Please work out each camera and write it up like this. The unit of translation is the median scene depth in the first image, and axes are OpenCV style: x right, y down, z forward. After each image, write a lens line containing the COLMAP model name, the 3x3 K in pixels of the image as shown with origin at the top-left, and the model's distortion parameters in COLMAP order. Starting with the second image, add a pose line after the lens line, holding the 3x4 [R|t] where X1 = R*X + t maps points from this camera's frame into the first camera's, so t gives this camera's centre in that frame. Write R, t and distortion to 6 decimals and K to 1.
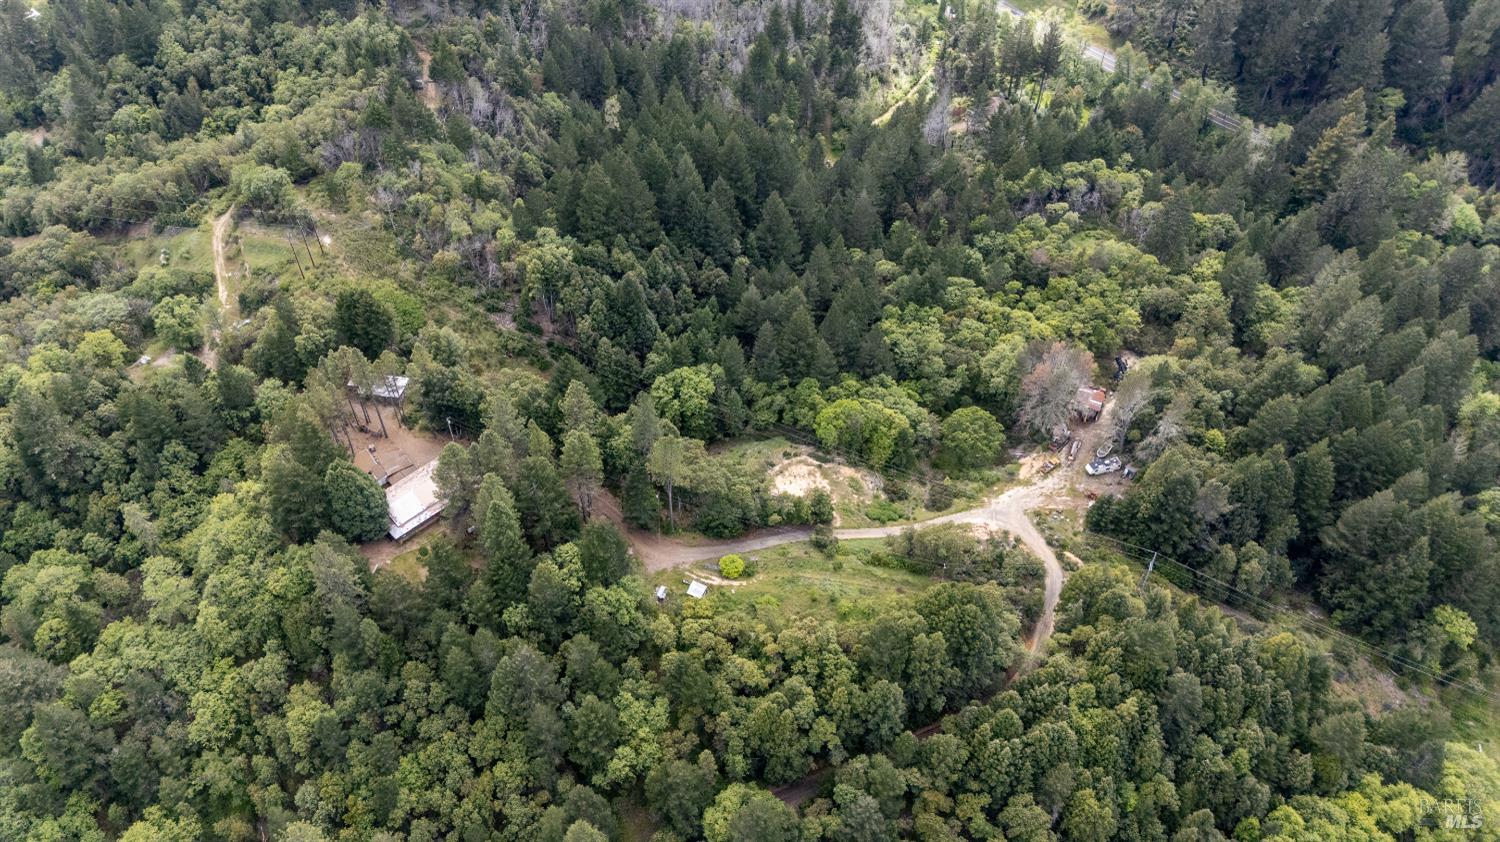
lens RADIAL K [[1106.1, 0, 750.0], [0, 1106.1, 421.0], [0, 0, 1]] dist [0.102128, -0.117334]
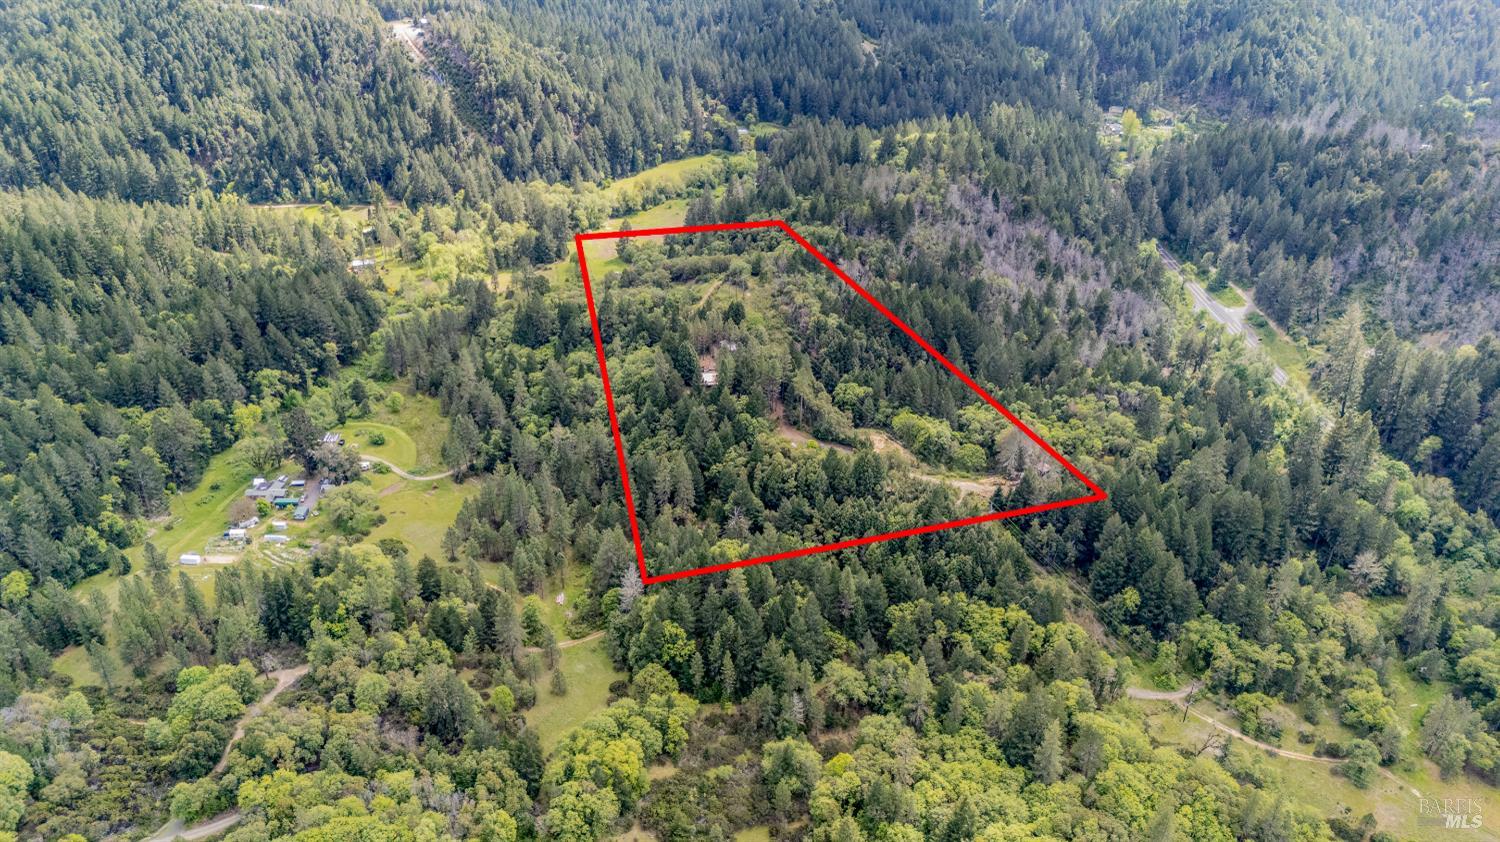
lens RADIAL K [[1106.1, 0, 750.0], [0, 1106.1, 421.0], [0, 0, 1]] dist [0.102128, -0.117334]
pose [[0.797214, 0.299829, -0.523978, 0.854293], [-0.447681, 0.875905, -0.179924, 0.455433], [0.405008, 0.378013, 0.832511, -0.717736]]
